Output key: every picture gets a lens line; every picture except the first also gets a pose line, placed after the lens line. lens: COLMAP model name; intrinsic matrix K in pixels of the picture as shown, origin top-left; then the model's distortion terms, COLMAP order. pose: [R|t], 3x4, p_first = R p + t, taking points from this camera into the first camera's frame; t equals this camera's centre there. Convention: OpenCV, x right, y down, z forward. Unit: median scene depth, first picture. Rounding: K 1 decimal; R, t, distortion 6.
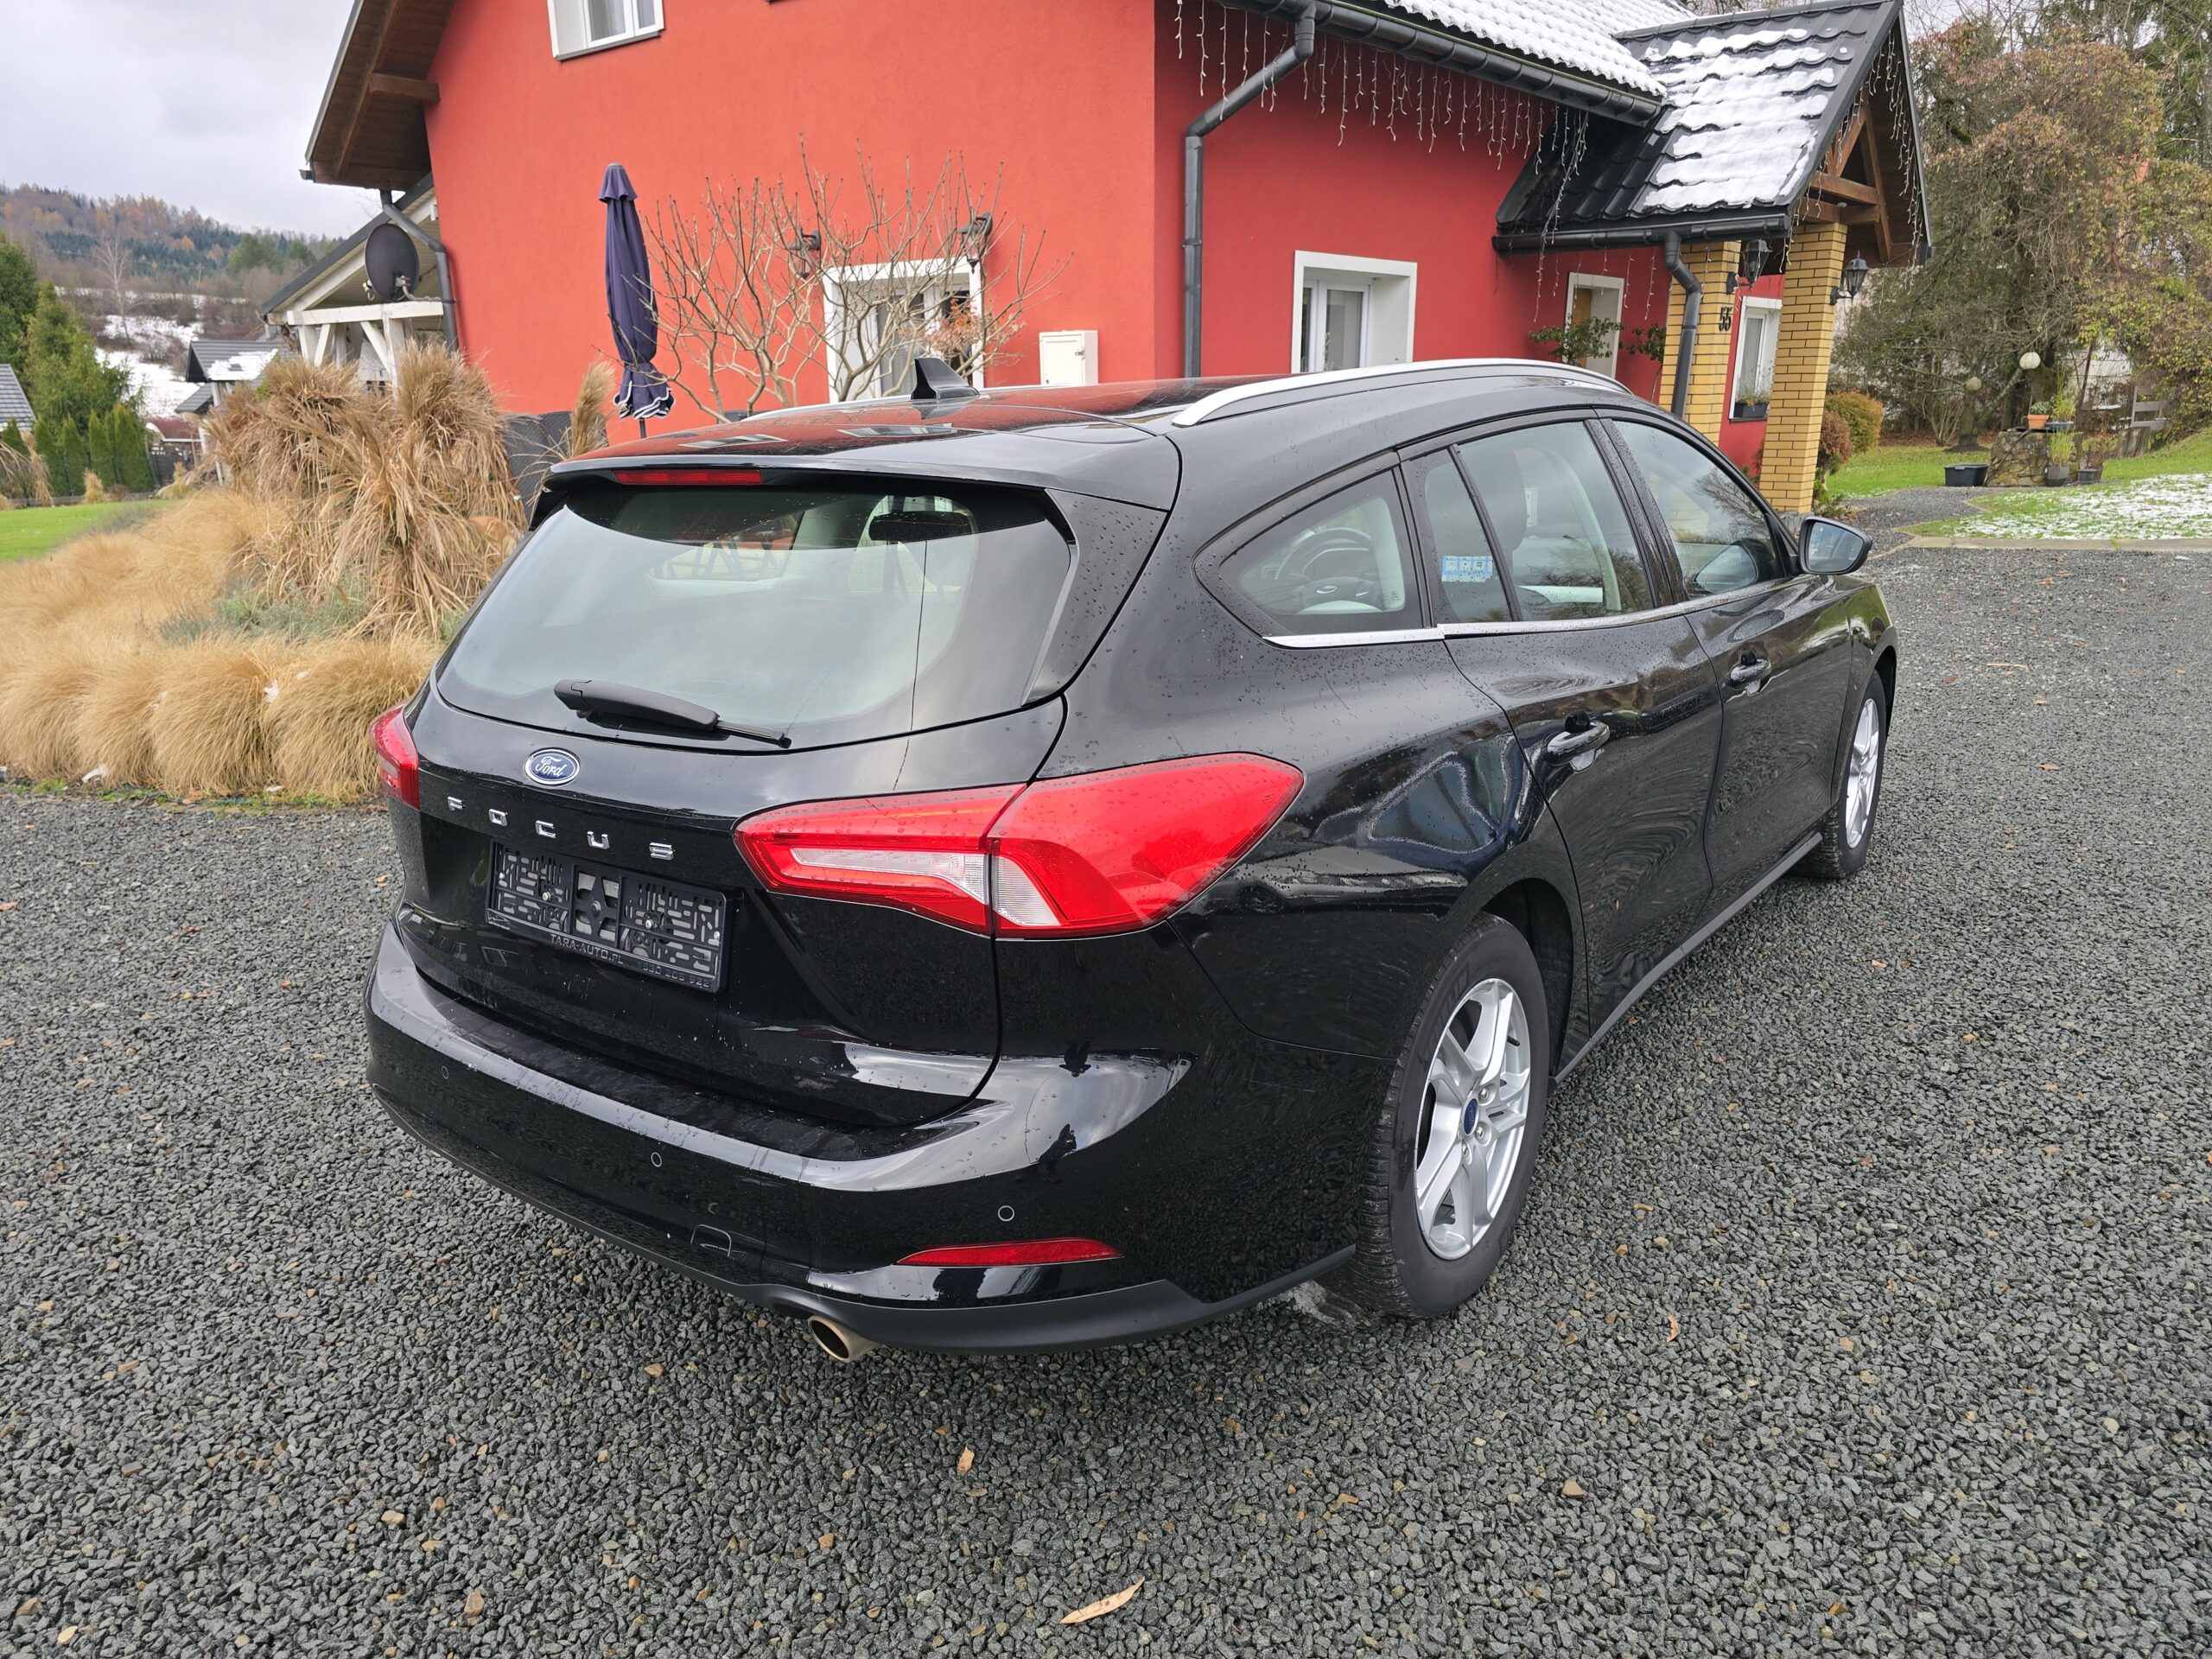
lens RADIAL K [[1494.3, 0, 1117.7], [0, 1494.3, 828.7], [0, 0, 1]] dist [0.040708, -0.034339]
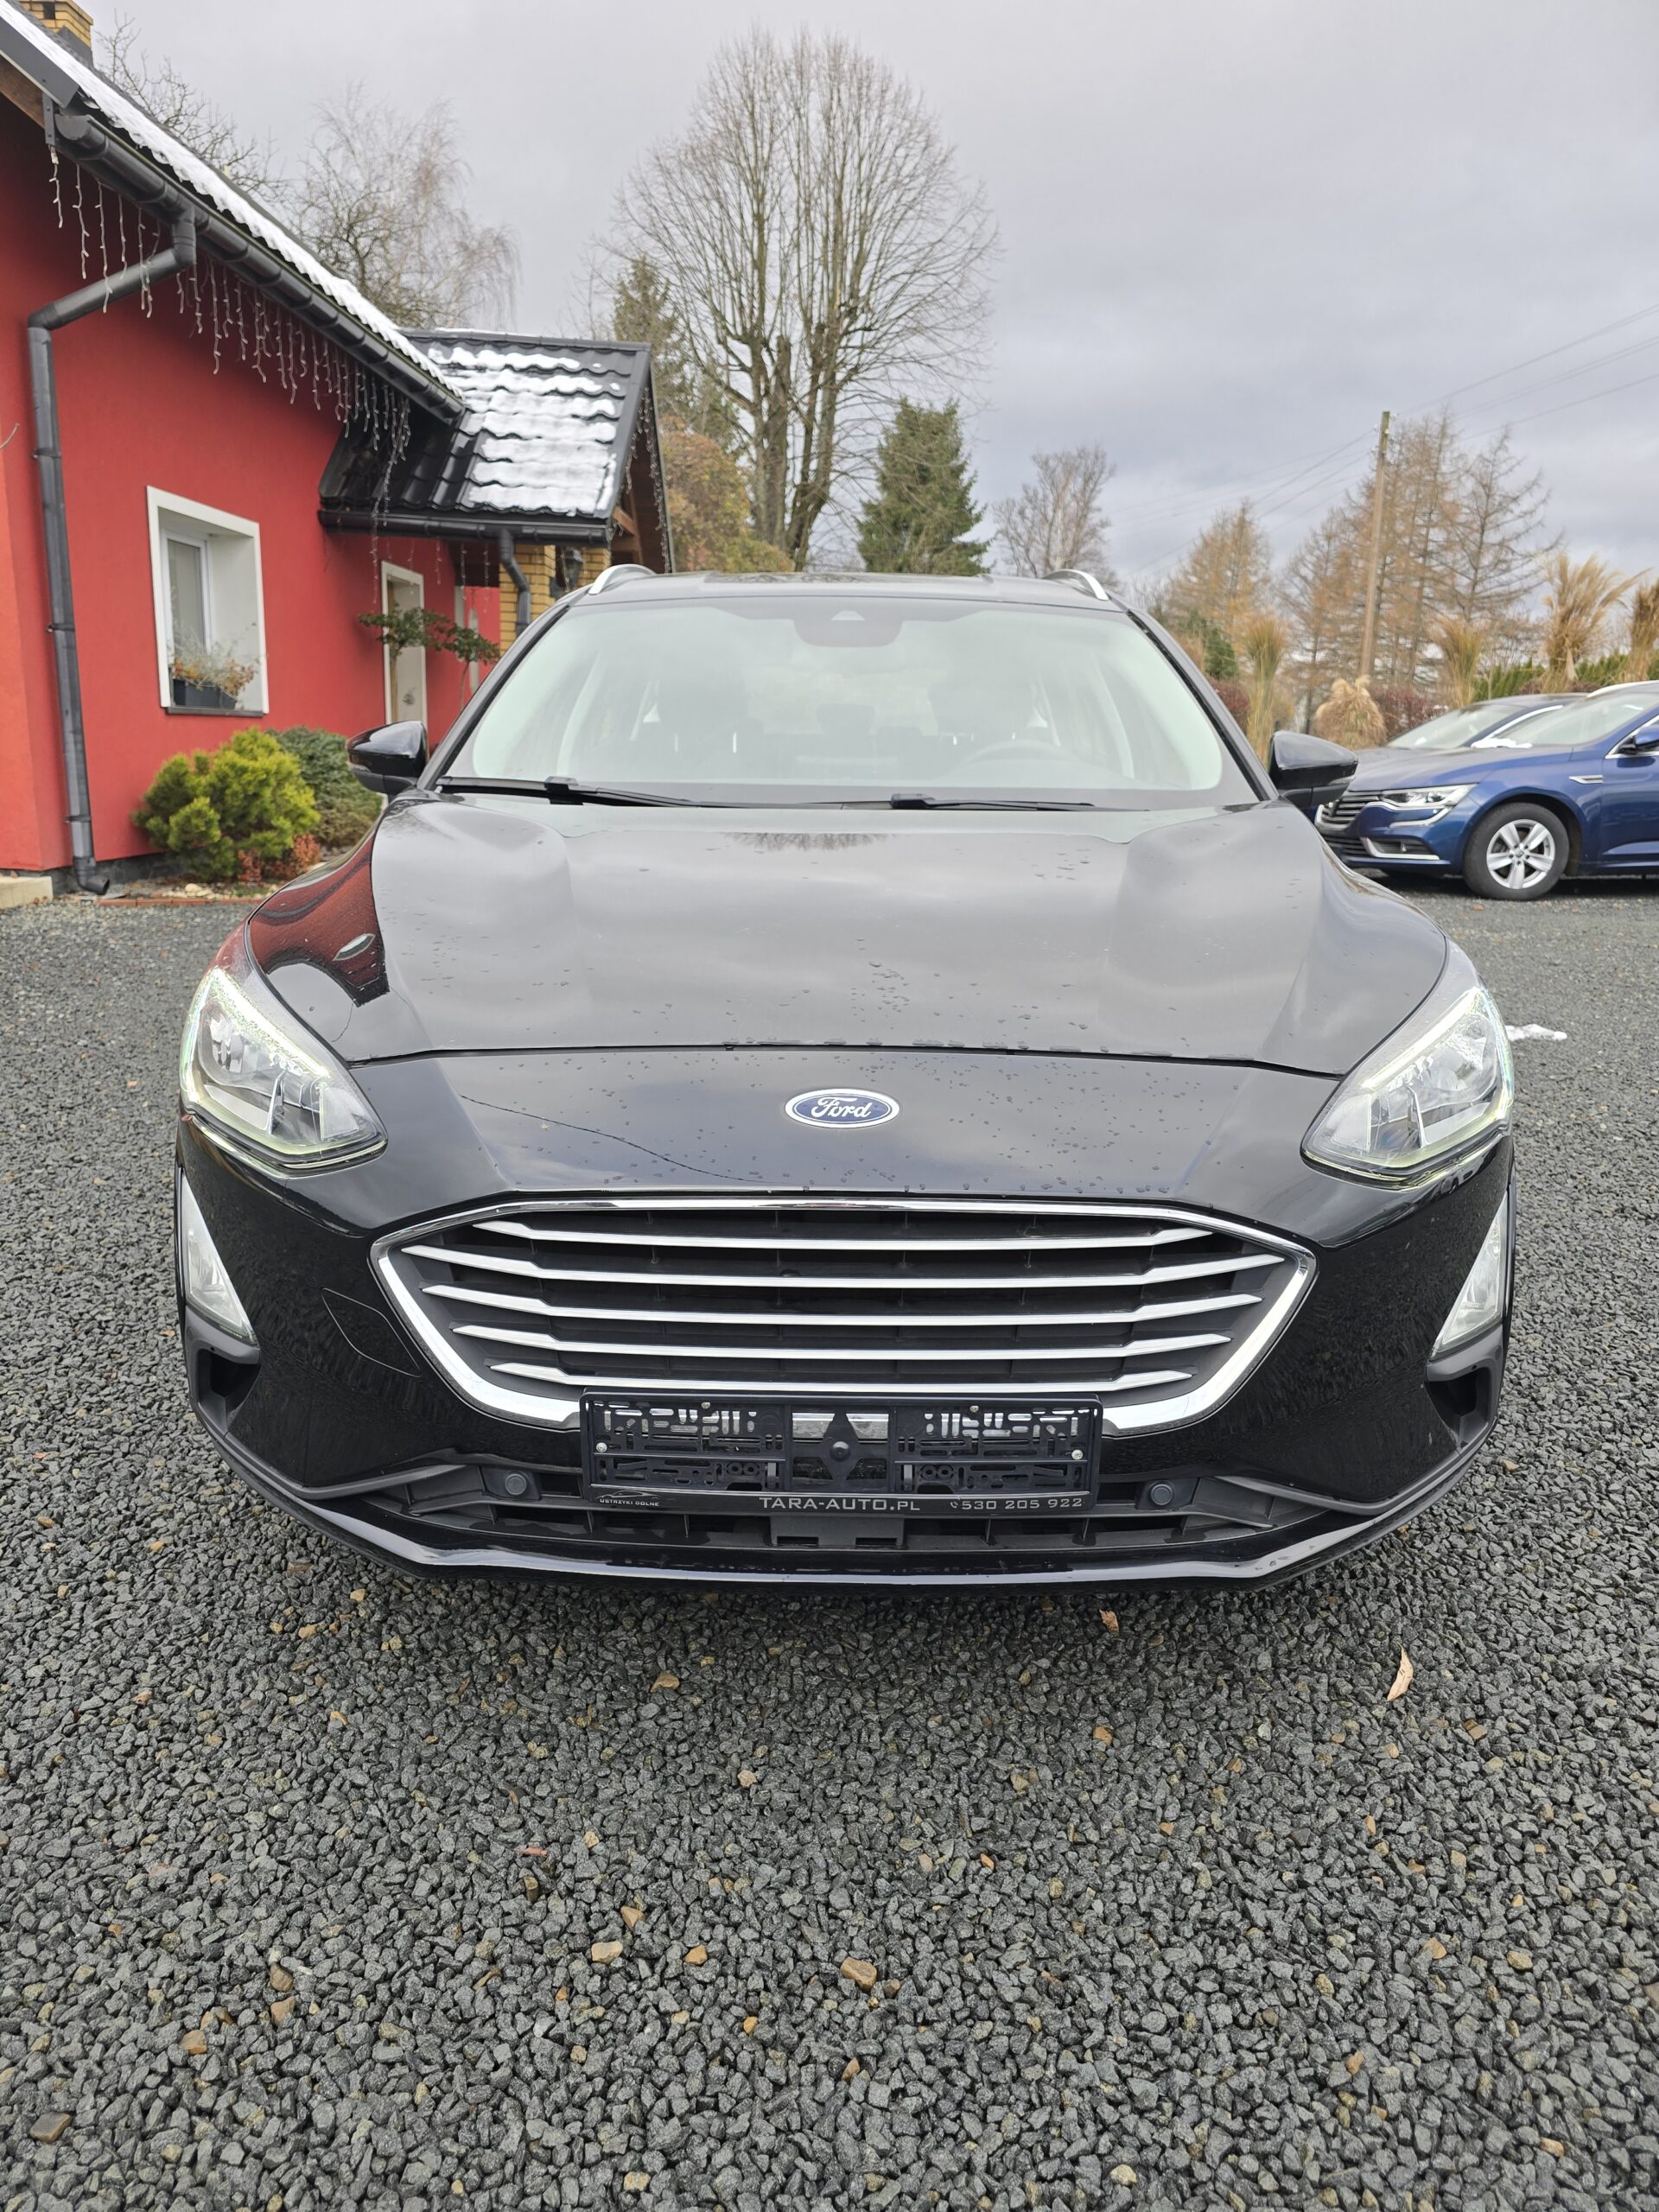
lens RADIAL K [[1494.3, 0, 807.4], [0, 1494.3, 1125.7], [0, 0, 1]] dist [0.040708, -0.034339]
pose [[0.779511, -0.111562, 0.616374, -0.158009], [0.124130, 0.992009, 0.022568, 0.015922], [-0.613966, 0.058919, 0.787130, 0.078352]]
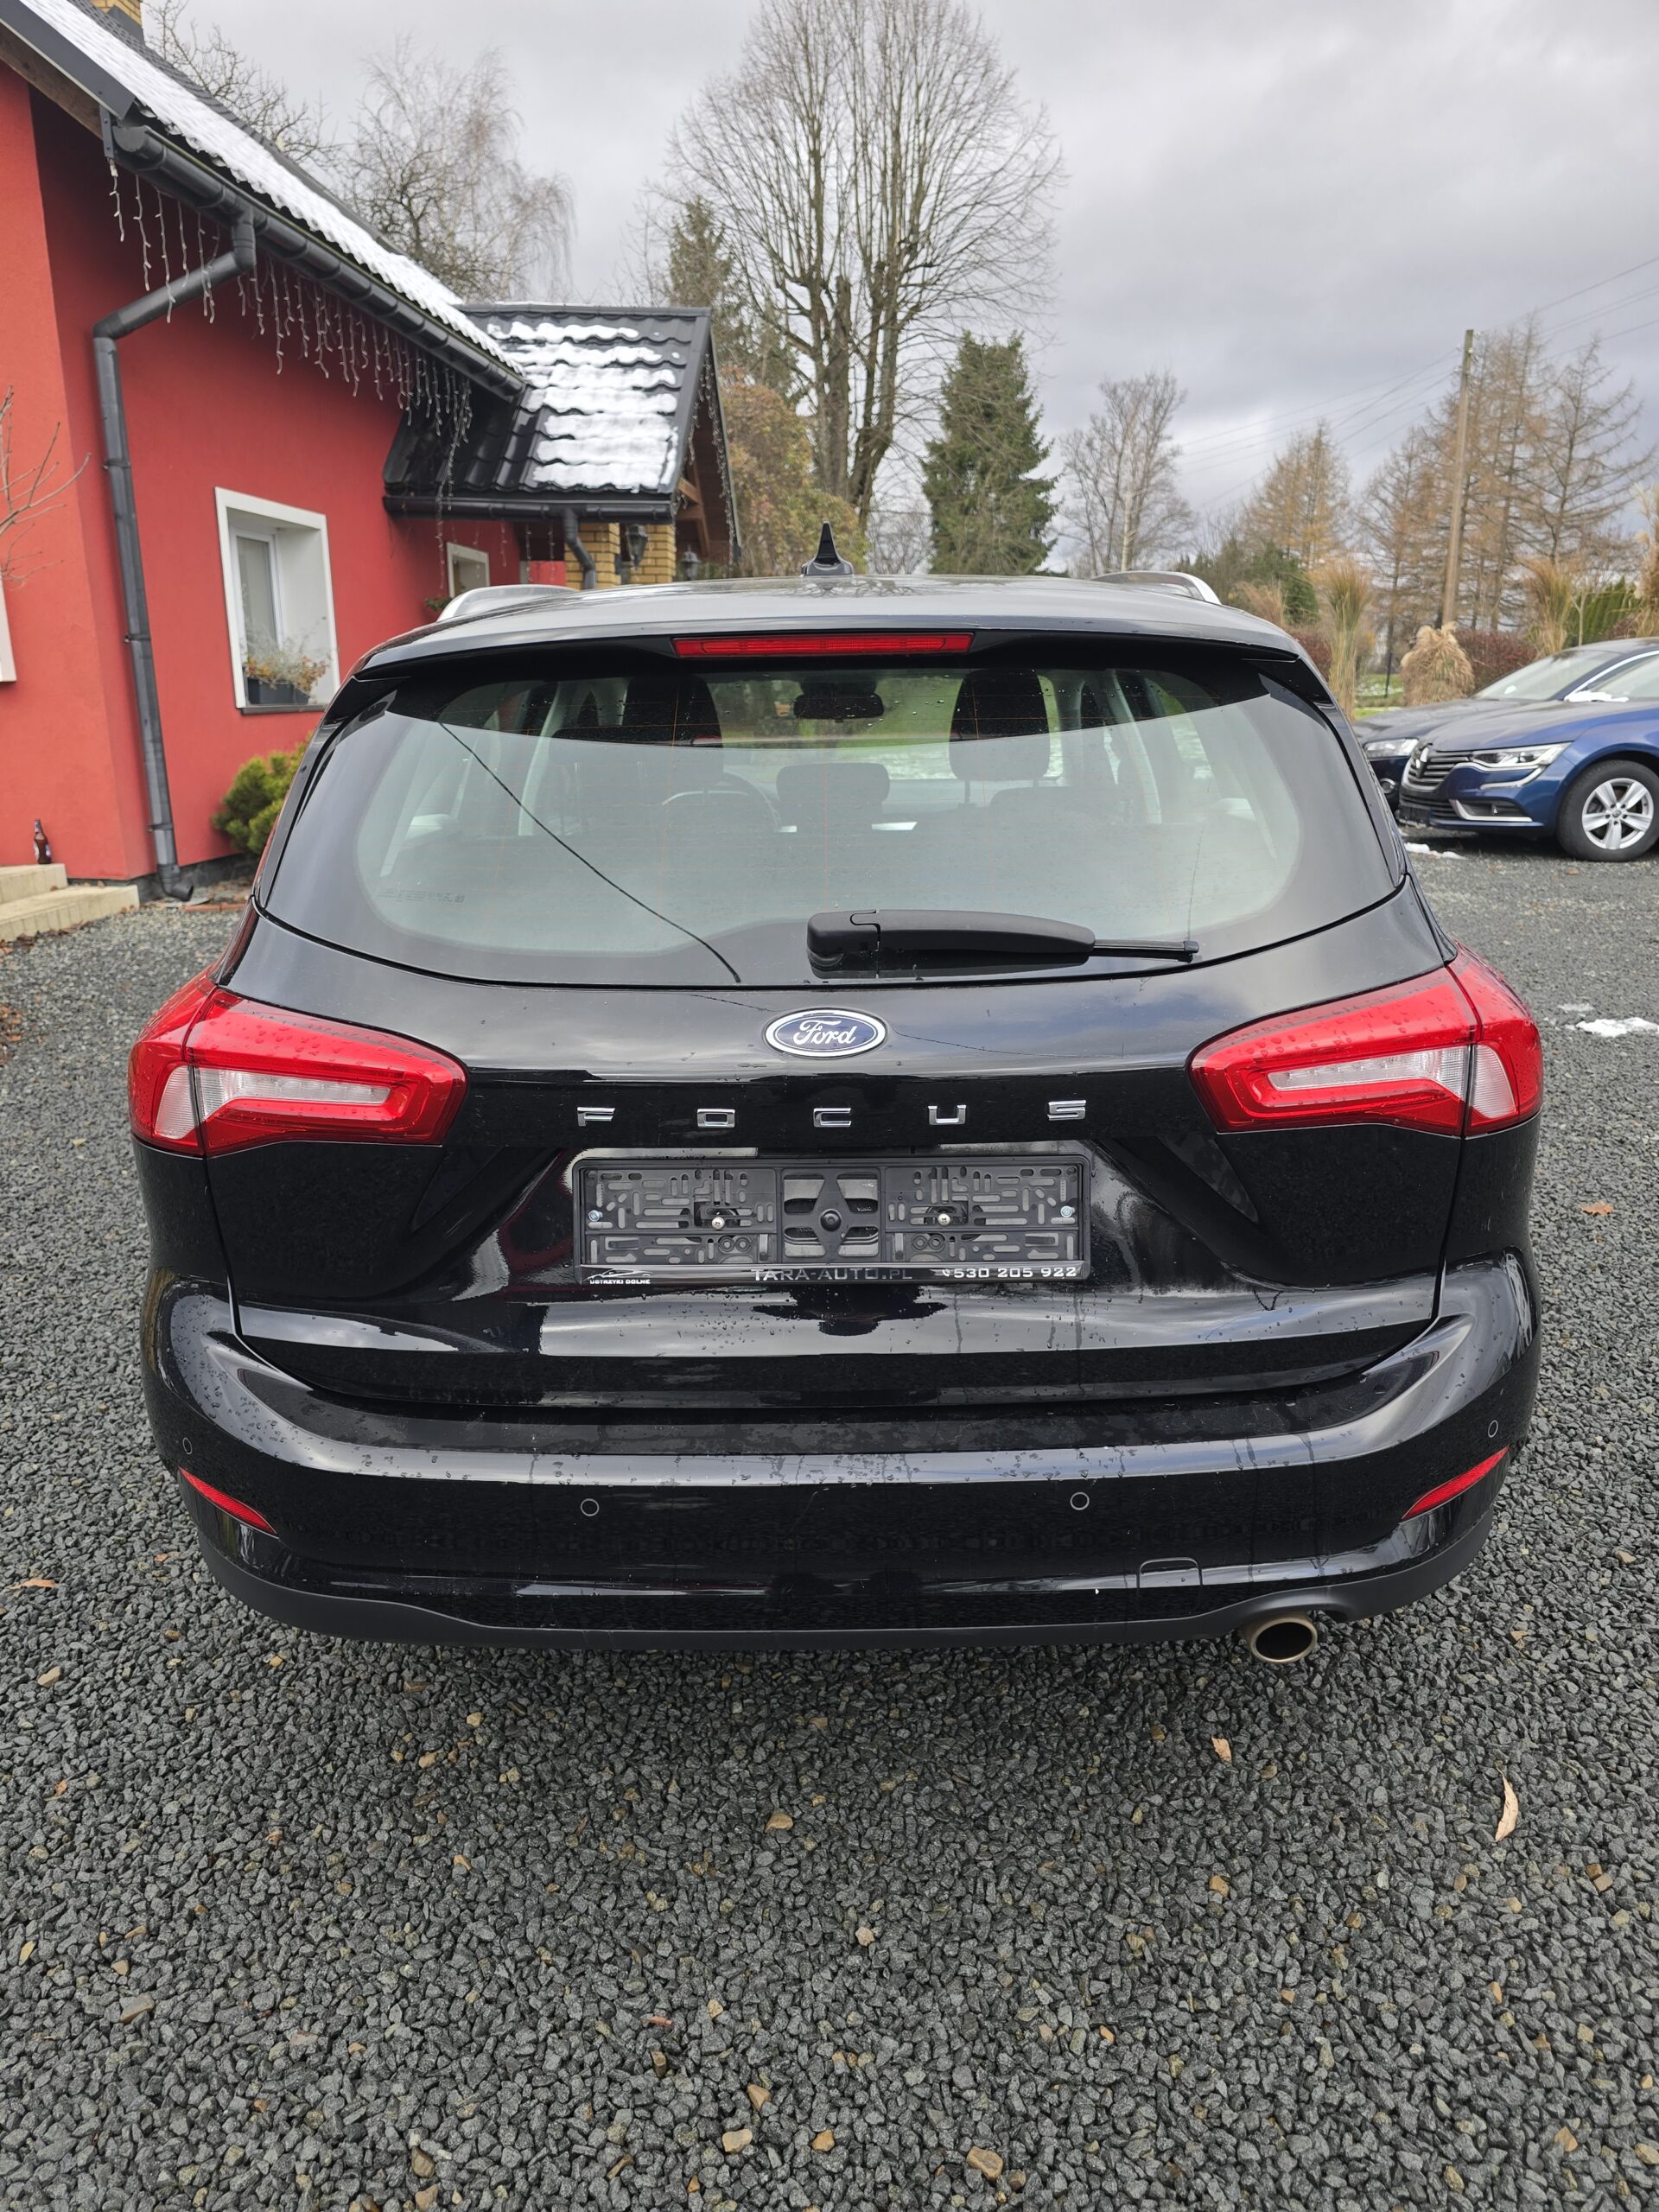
lens RADIAL K [[1494.3, 0, 817.2], [0, 1494.3, 1126.2], [0, 0, 1]] dist [0.040708, -0.034339]
pose [[0.802521, -0.149615, 0.577559, -0.156844], [0.146437, 0.987830, 0.052420, -0.006669], [-0.578373, 0.042508, 0.814664, 0.079618]]
